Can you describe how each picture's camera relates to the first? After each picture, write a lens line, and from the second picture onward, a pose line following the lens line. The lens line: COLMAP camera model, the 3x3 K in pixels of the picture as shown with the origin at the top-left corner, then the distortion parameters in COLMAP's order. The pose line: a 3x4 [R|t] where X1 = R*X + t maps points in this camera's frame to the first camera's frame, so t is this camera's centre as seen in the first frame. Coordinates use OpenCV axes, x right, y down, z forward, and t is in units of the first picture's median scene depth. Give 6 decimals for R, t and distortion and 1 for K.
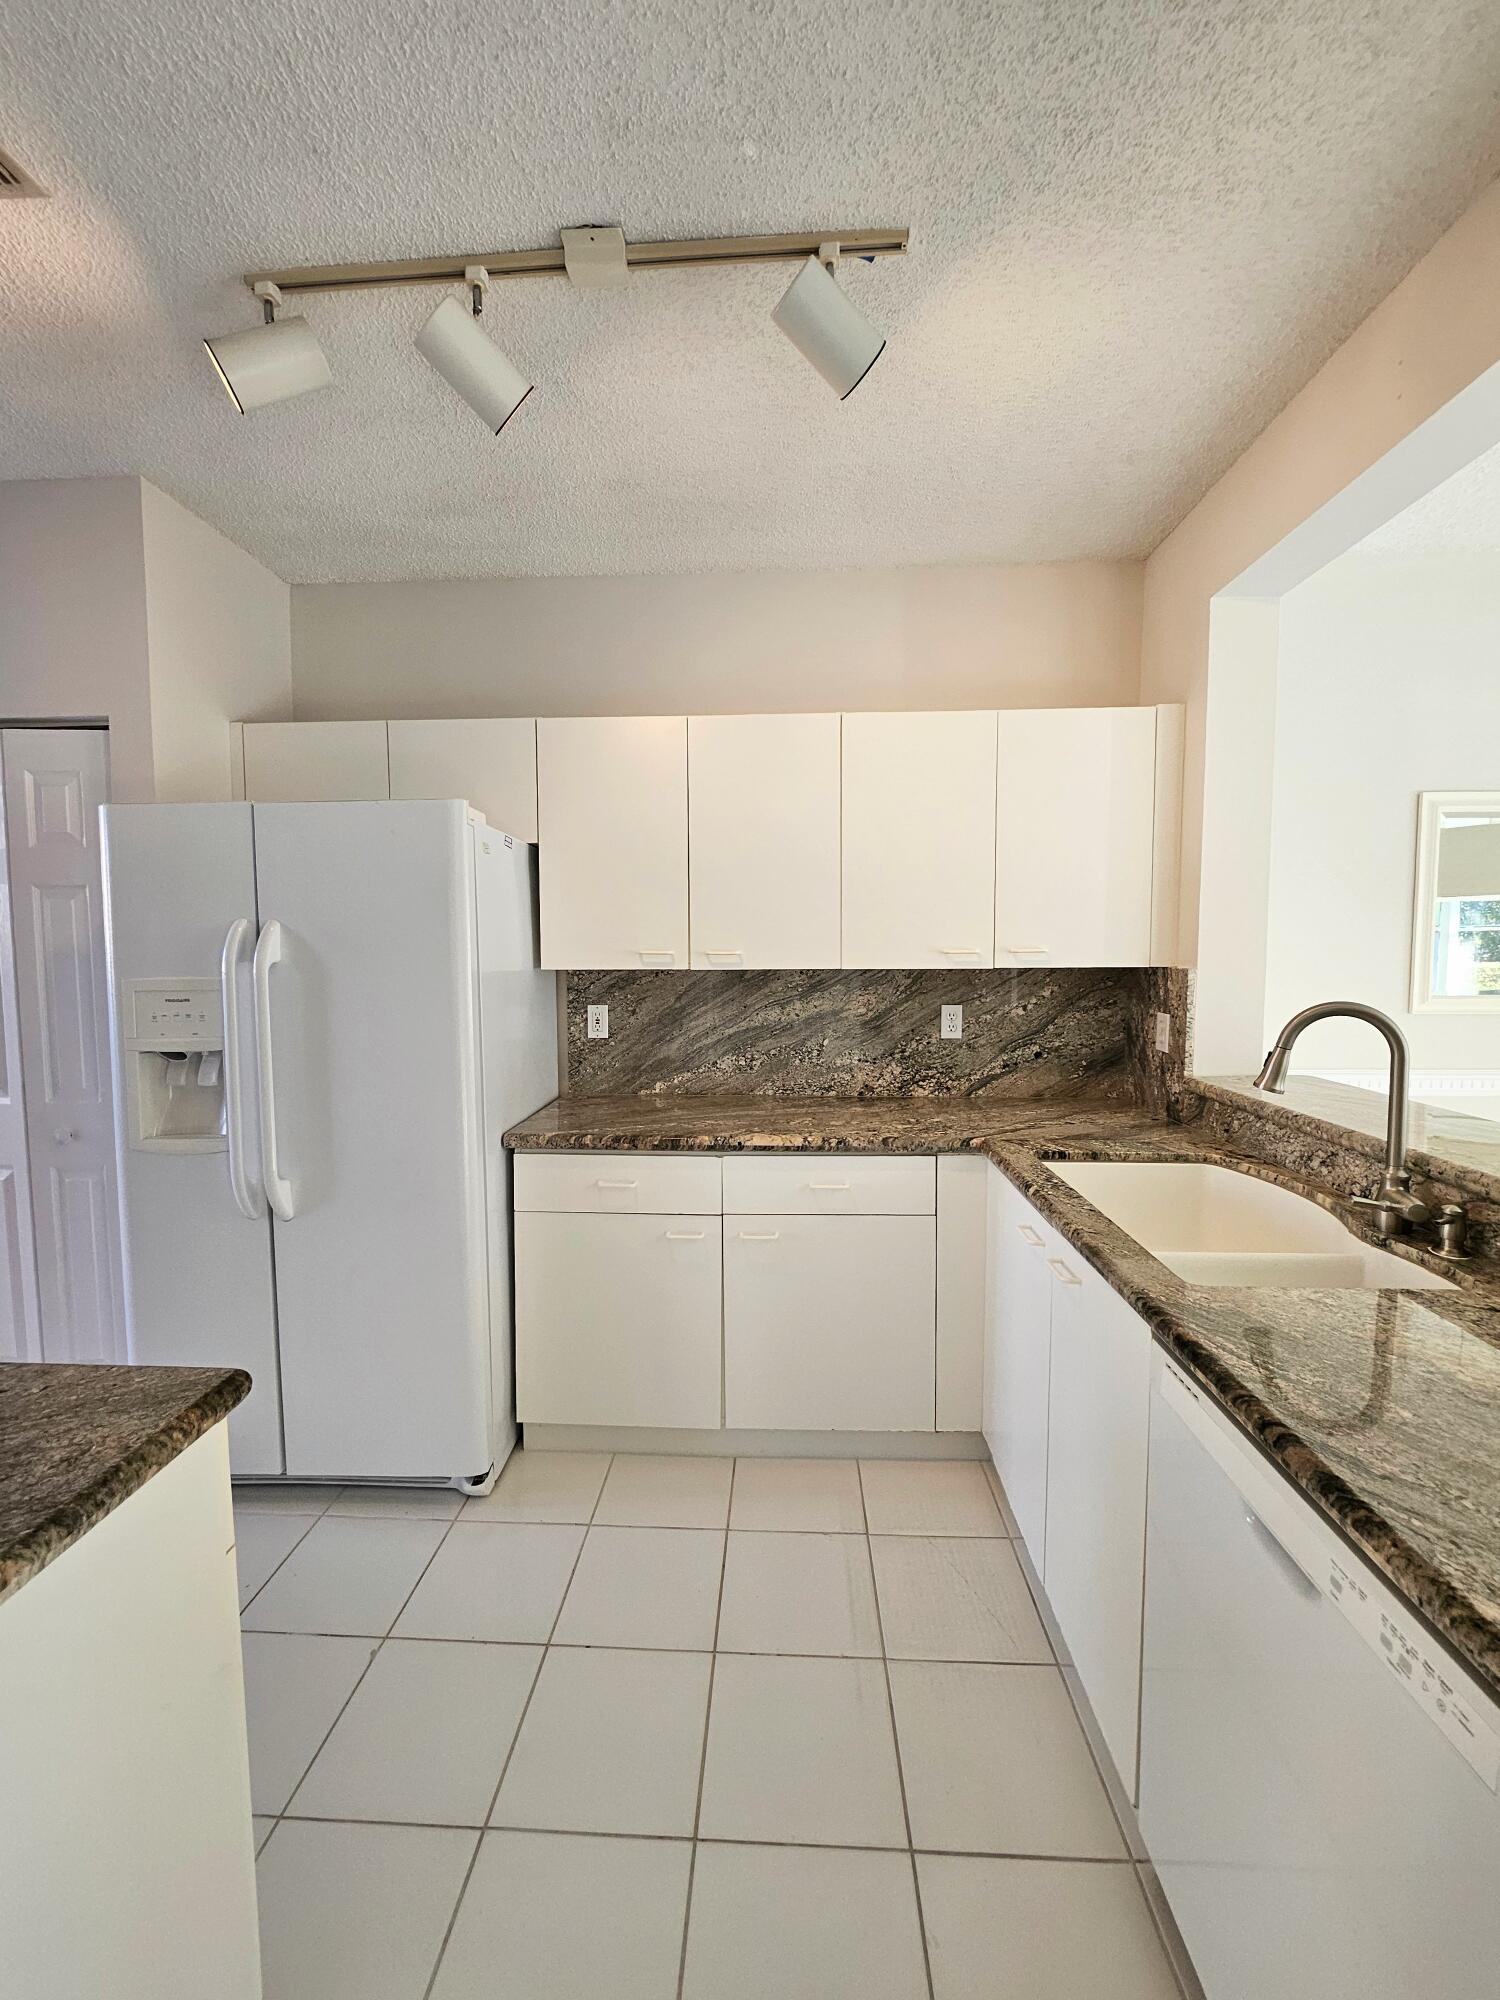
lens RADIAL K [[781.9, 0, 749.6], [0, 781.9, 995.9], [0, 0, 1]] dist [-0.011904, -0.000410]
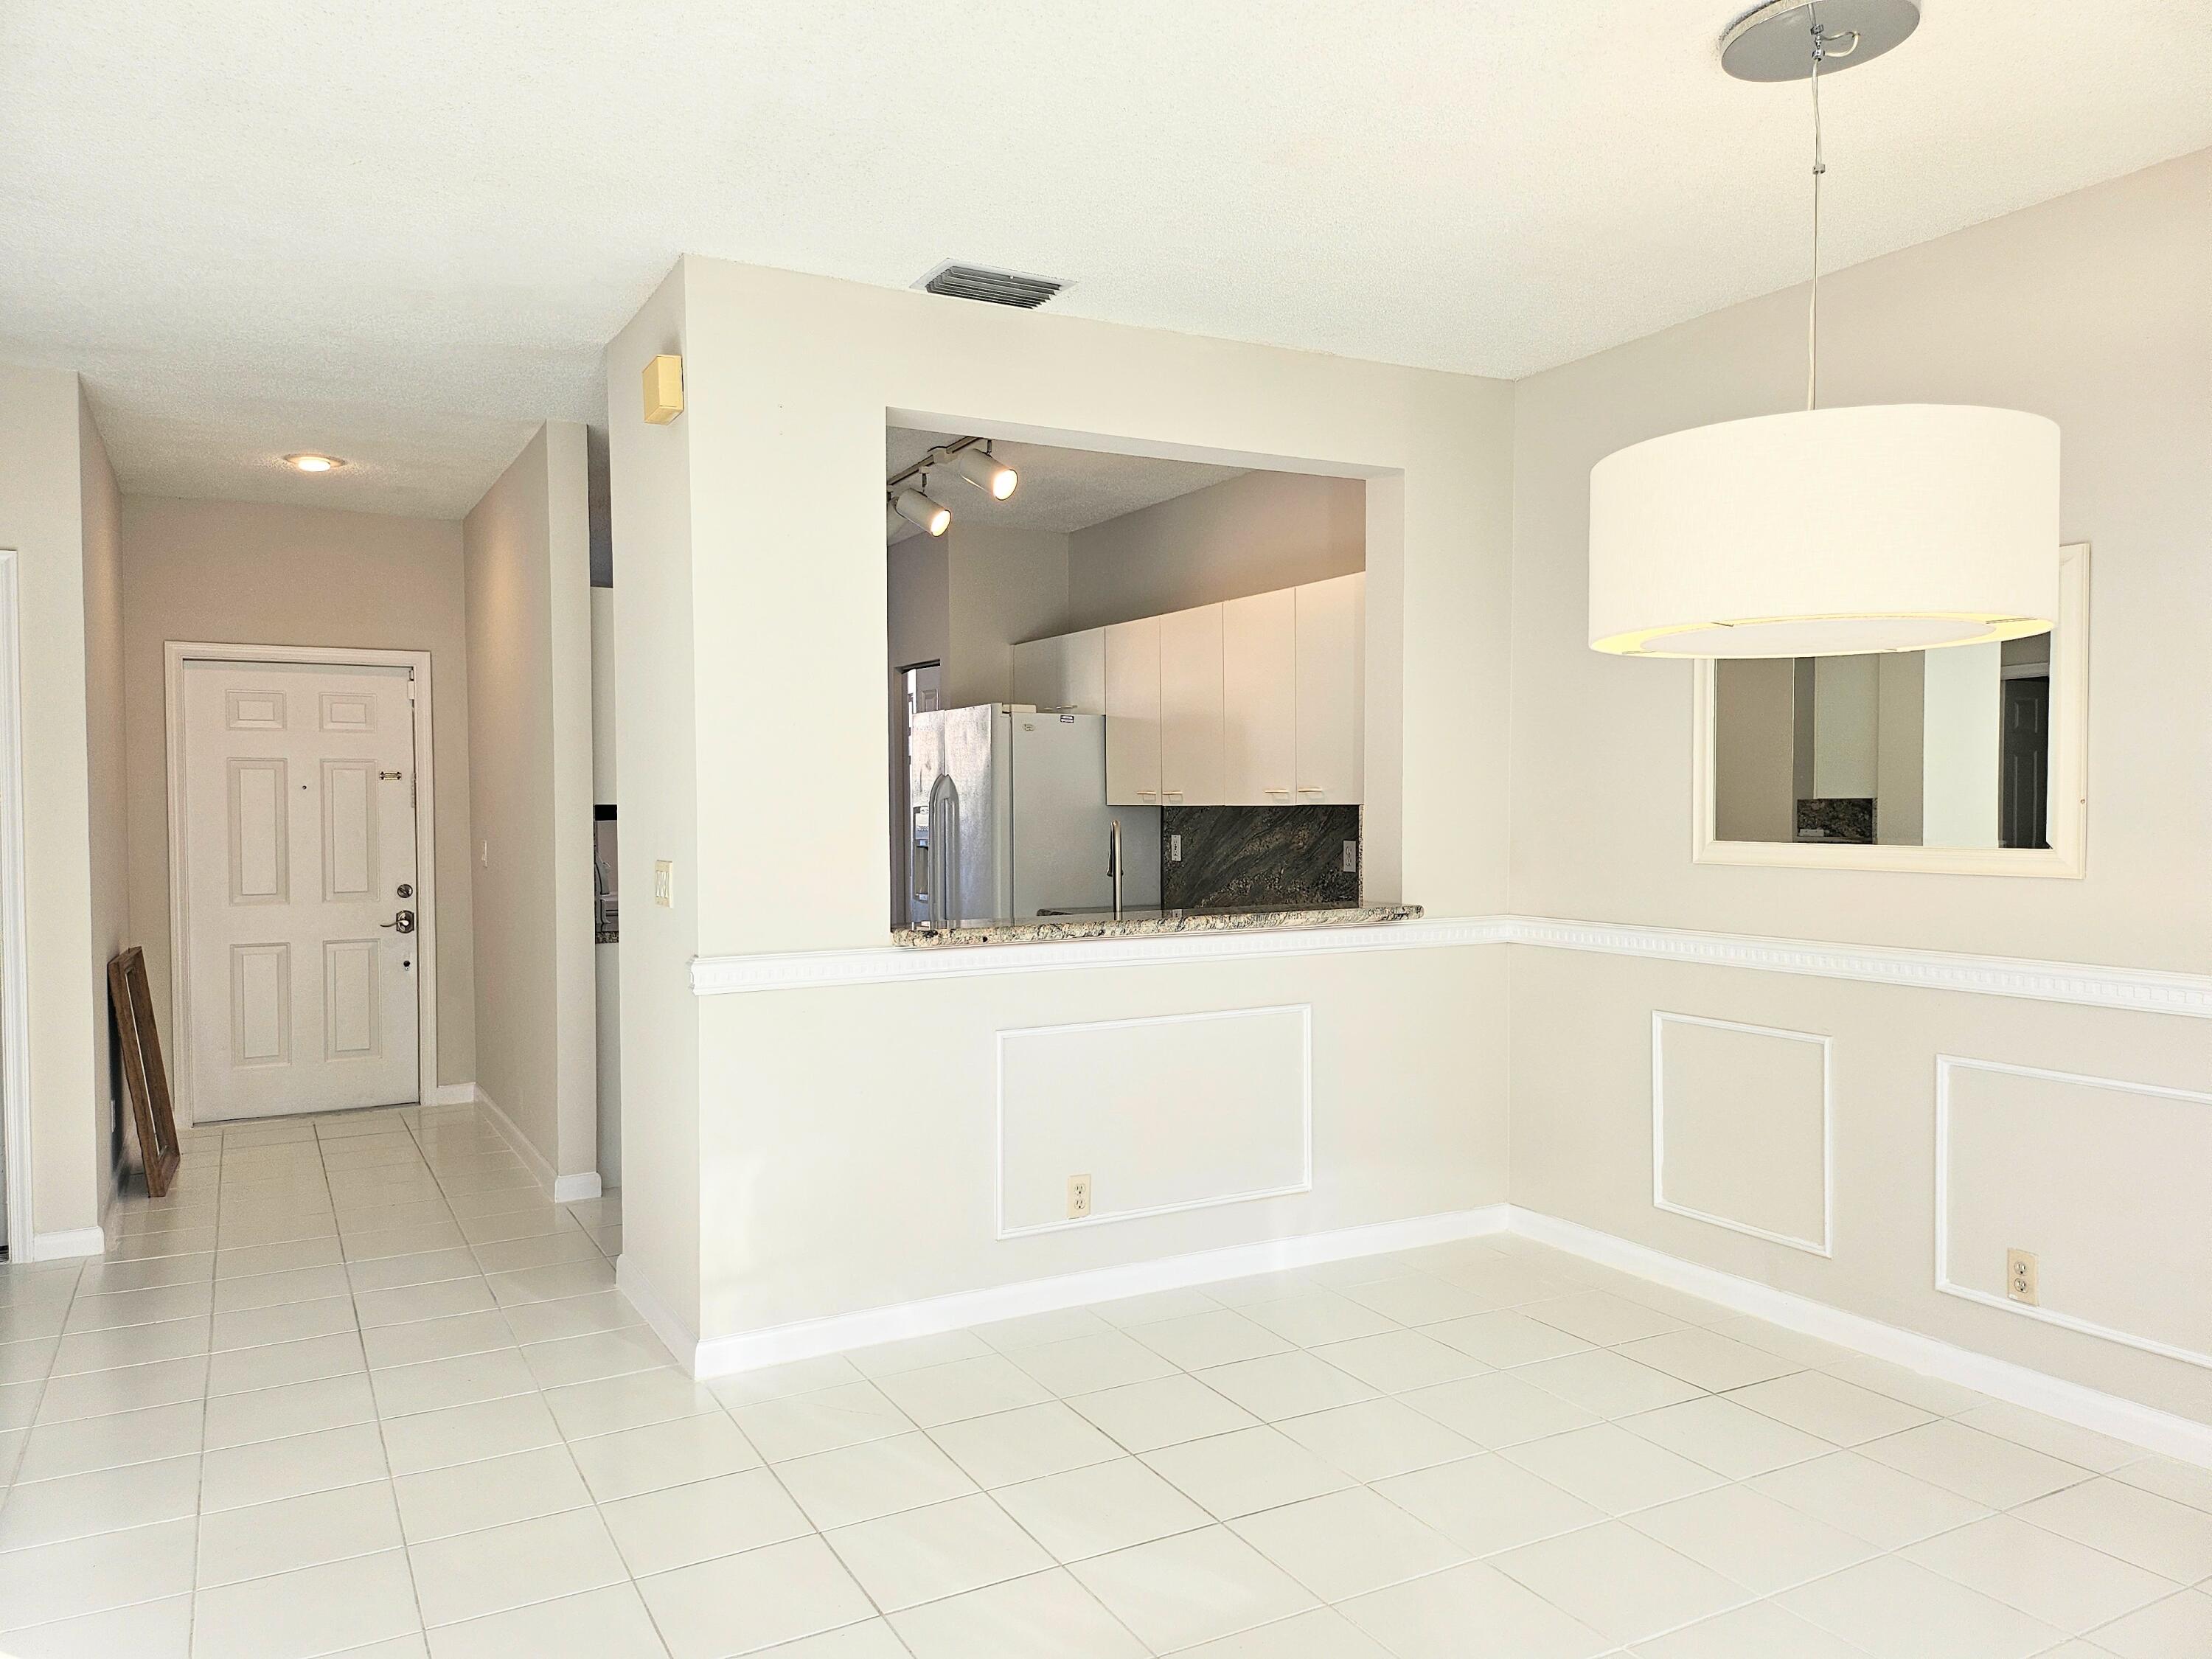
lens RADIAL K [[1572.9, 0, 1106.6], [0, 1572.9, 834.8], [0, 0, 1]] dist [0.036030, -0.058108]
pose [[0.519717, 0.021096, -0.854078, 1.922555], [-0.054413, 0.998483, -0.008448, 0.039559], [0.852604, 0.050863, 0.520076, -0.415799]]
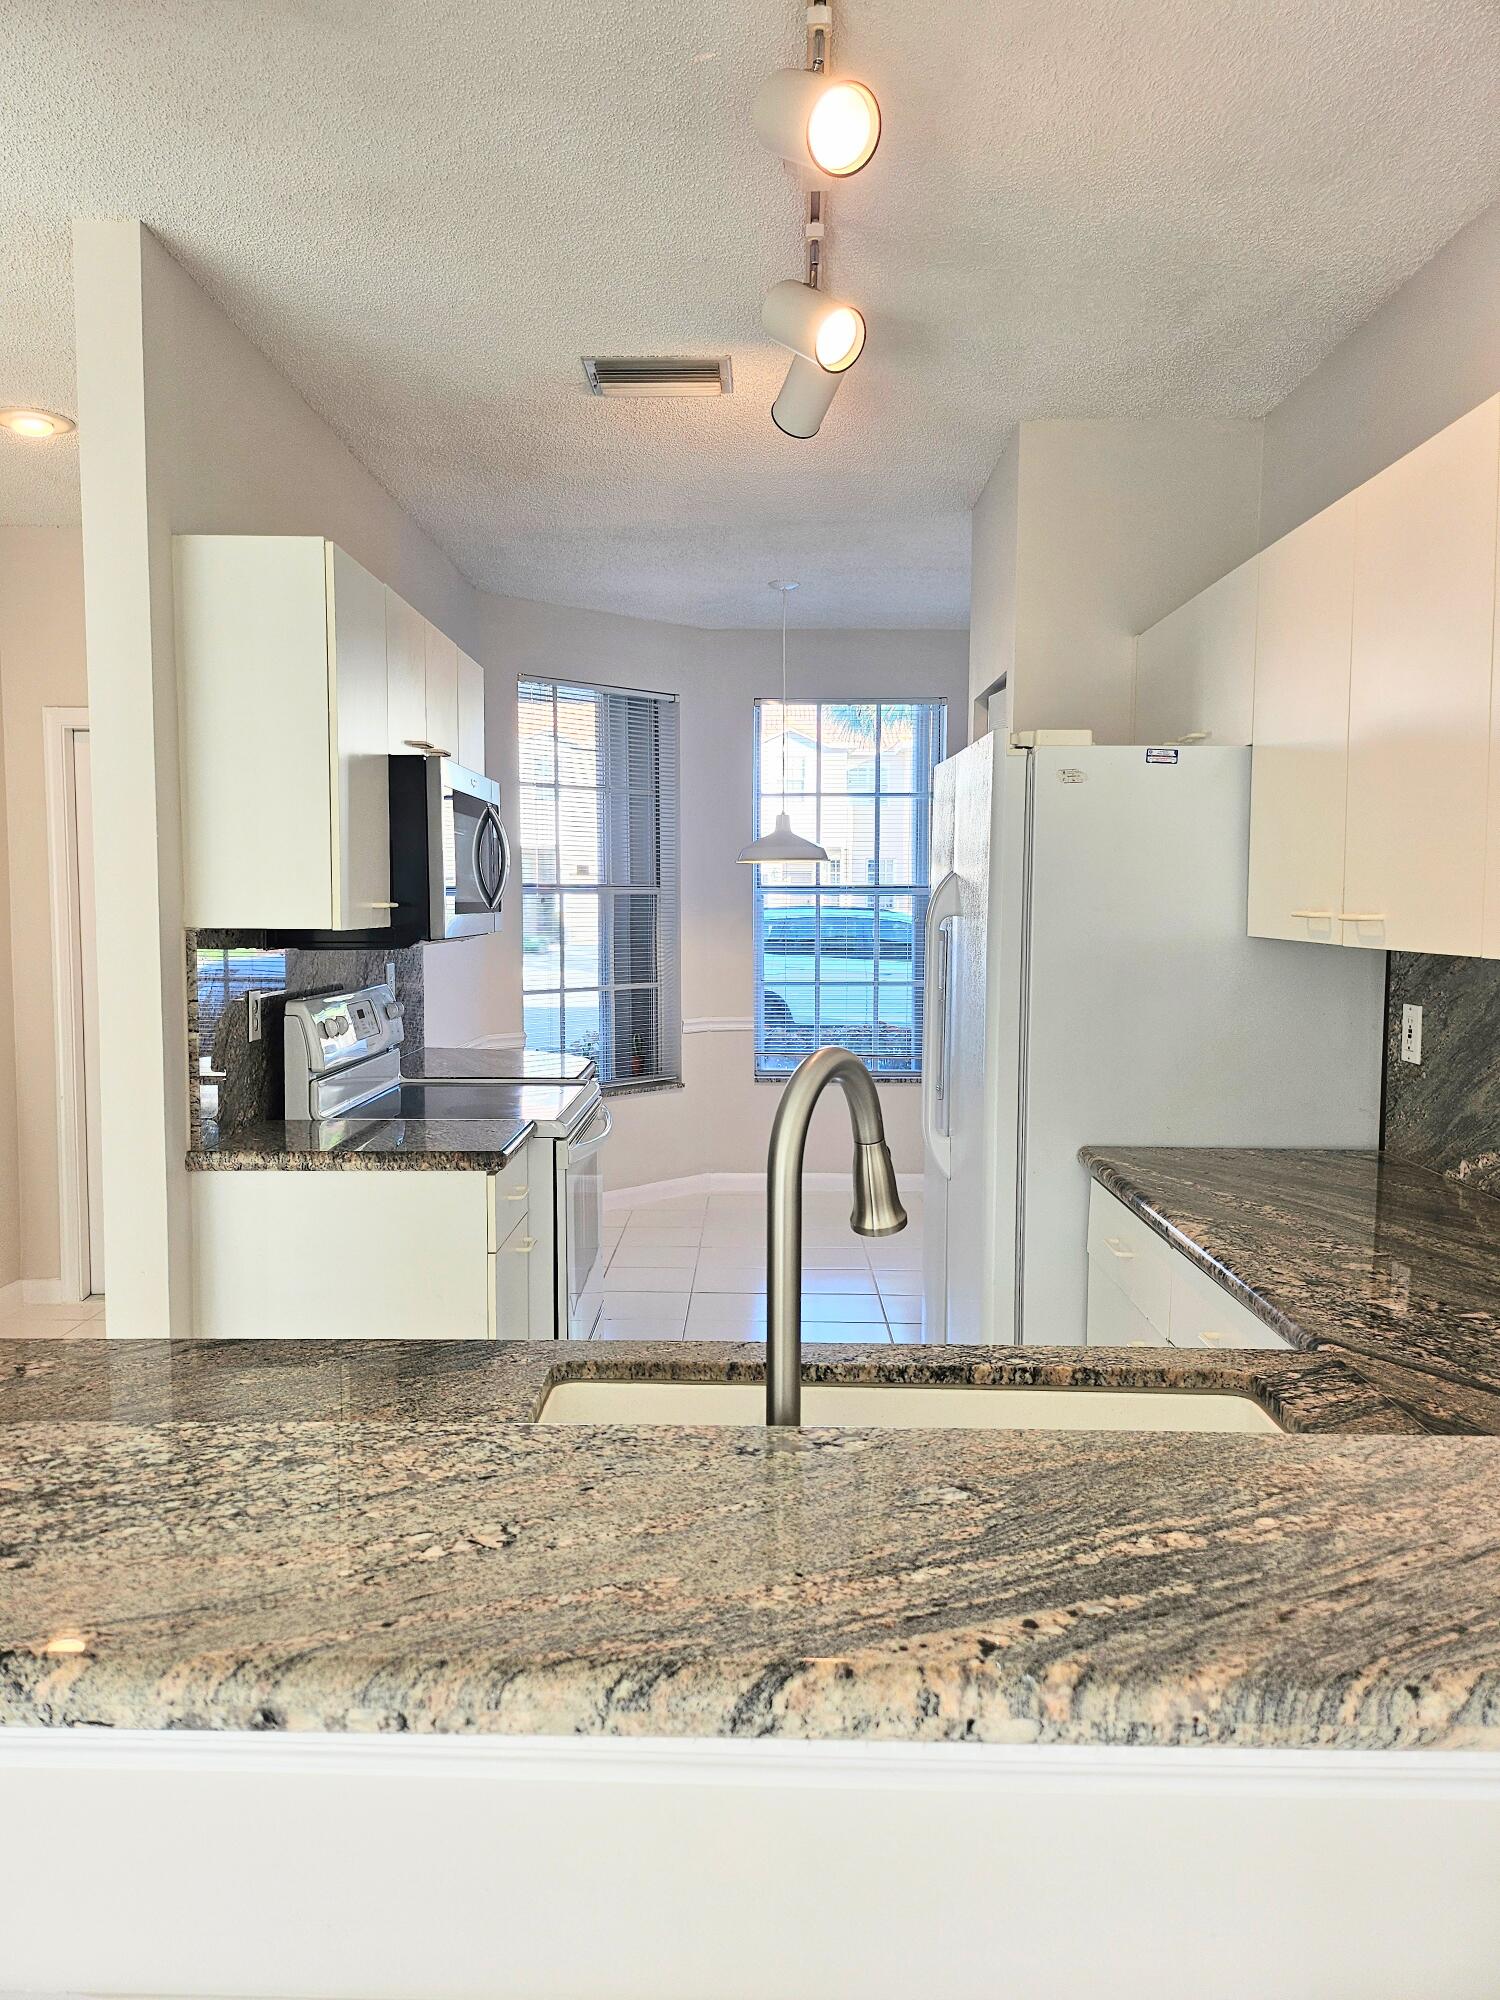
lens RADIAL K [[1422.2, 0, 738.8], [0, 1422.2, 997.8], [0, 0, 1]] dist [0.036030, -0.058108]
pose [[0.021868, 0.076936, -0.996796, 0.832989], [-0.063670, 0.995118, 0.075409, -0.040591], [0.997731, 0.061817, 0.026660, 0.486595]]
